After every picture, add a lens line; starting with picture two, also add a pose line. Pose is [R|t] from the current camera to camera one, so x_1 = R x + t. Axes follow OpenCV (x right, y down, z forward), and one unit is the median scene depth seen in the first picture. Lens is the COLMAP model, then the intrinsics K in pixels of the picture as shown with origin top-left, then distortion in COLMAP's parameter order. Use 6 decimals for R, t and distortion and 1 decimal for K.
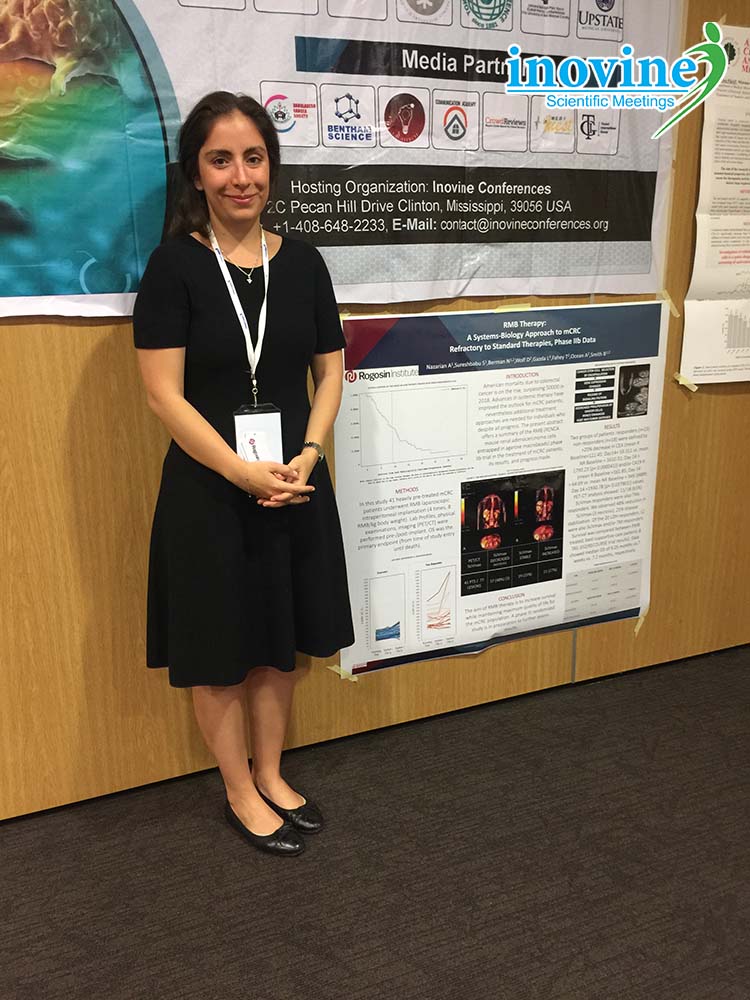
lens RADIAL K [[858.3, 0, 375.0], [0, 858.3, 500.0], [0, 0, 1]] dist [0.073783, -0.102051]
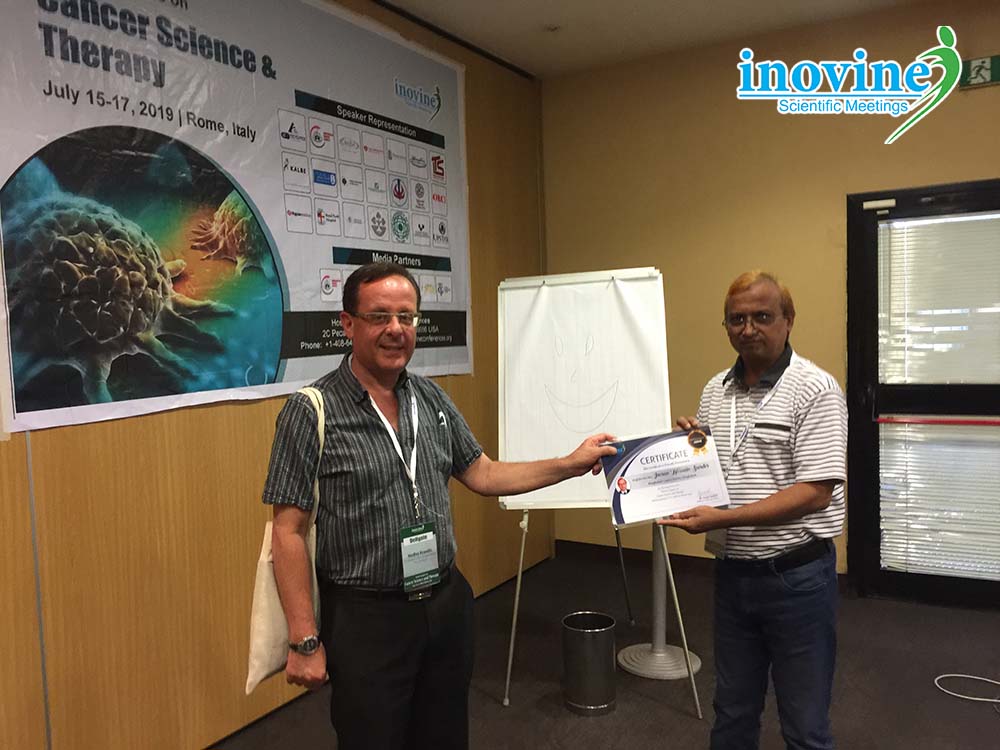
lens RADIAL K [[855.3, 0, 501.4], [0, 855.3, 377.3], [0, 0, 1]] dist [0.075647, -0.108790]
pose [[0.793455, -0.049776, 0.606590, -0.810343], [0.196457, 0.964247, -0.177853, 0.115692], [-0.576050, 0.260287, 0.774866, -0.484028]]
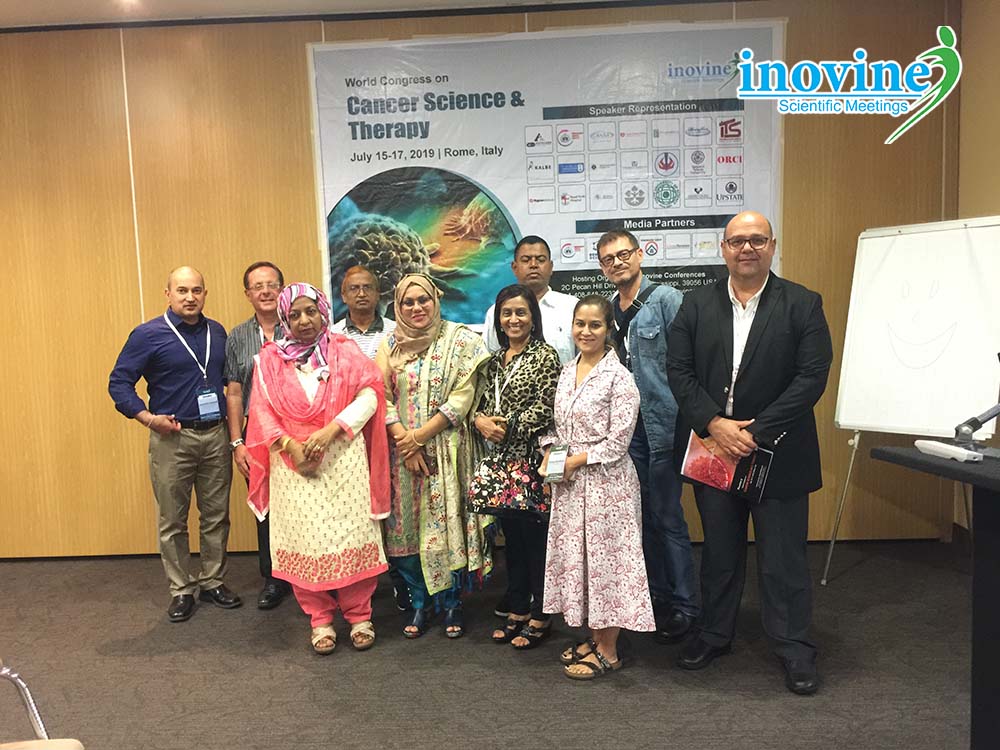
lens RADIAL K [[855.3, 0, 501.4], [0, 855.3, 377.3], [0, 0, 1]] dist [0.075647, -0.108790]
pose [[0.909544, 0.025108, -0.414849, 0.630220], [-0.099879, 0.982126, -0.159539, 0.260734], [0.403428, 0.186542, 0.895795, -0.999447]]
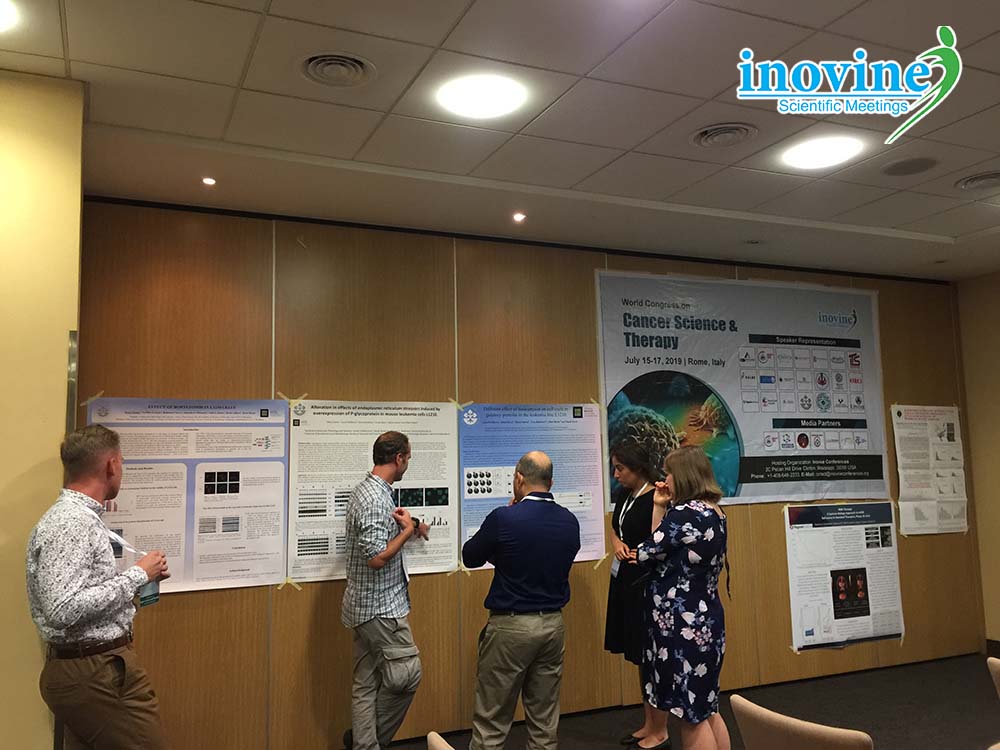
lens RADIAL K [[855.3, 0, 501.4], [0, 855.3, 377.3], [0, 0, 1]] dist [0.075647, -0.108790]
pose [[0.999443, -0.002301, 0.033281, -1.031961], [0.014954, 0.922677, -0.385284, 0.457273], [-0.029821, 0.385567, 0.922198, -1.680377]]
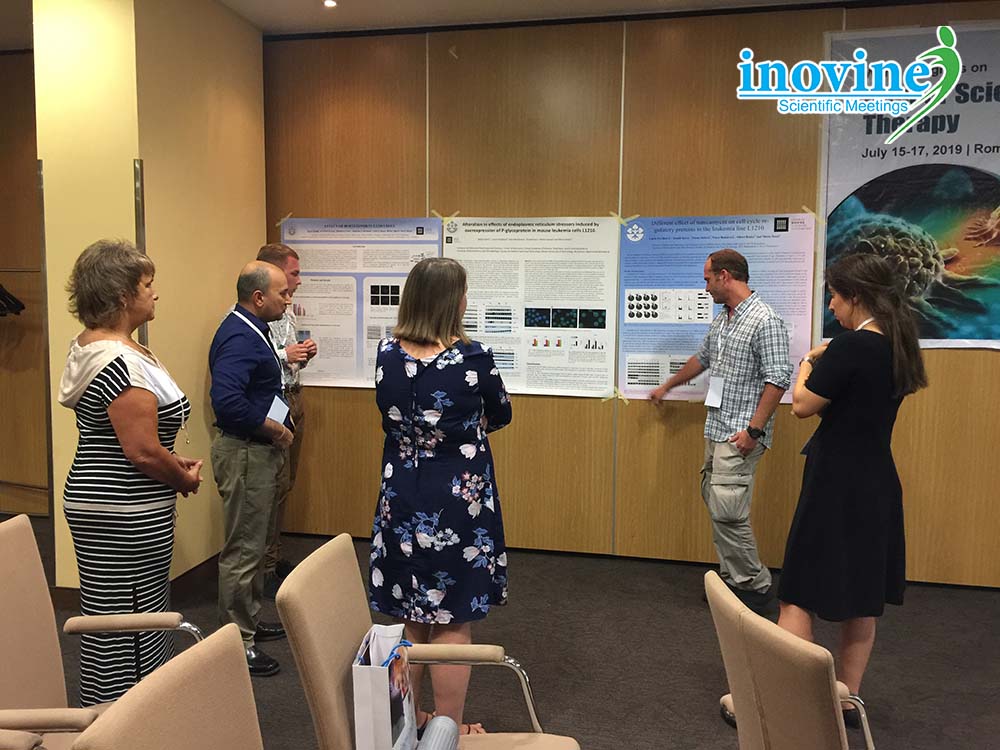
lens RADIAL K [[858.3, 0, 500.0], [0, 858.3, 375.0], [0, 0, 1]] dist [0.073783, -0.102051]
pose [[0.811309, 0.076294, -0.579618, -0.074223], [-0.190994, 0.971636, -0.139447, 0.351865], [0.552538, 0.223838, 0.802869, -1.280932]]
